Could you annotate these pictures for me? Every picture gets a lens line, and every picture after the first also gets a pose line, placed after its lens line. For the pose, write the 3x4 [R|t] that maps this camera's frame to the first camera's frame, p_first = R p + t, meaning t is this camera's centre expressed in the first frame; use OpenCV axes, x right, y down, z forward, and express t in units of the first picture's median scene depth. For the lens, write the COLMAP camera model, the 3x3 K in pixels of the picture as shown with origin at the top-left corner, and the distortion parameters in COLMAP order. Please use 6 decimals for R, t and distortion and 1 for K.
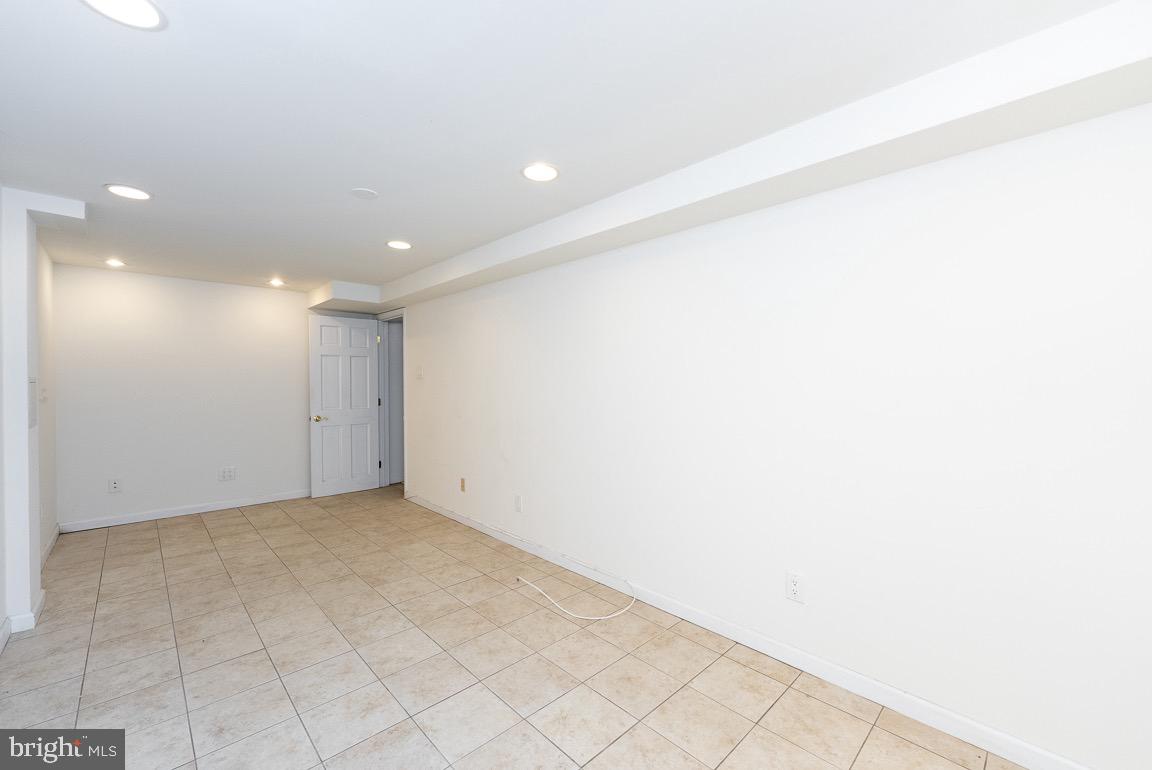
lens RADIAL K [[475.2, 0, 576.0], [0, 475.2, 383.2], [0, 0, 1]] dist [0.023810, -0.002205]
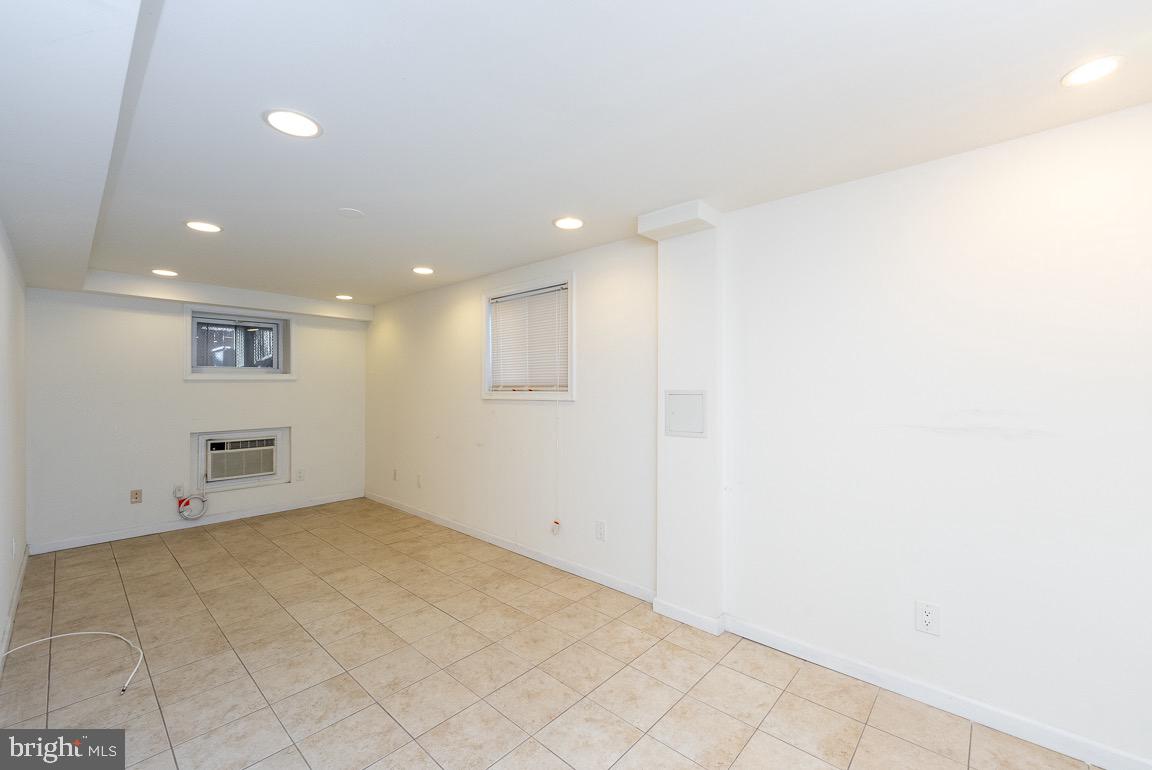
lens RADIAL K [[475.2, 0, 575.6], [0, 475.2, 385.7], [0, 0, 1]] dist [0.023810, -0.002205]
pose [[-0.997659, 0.009681, -0.067691, -0.819710], [0.009444, 0.999948, 0.003819, -0.018818], [0.067725, 0.003171, -0.997699, 1.976675]]
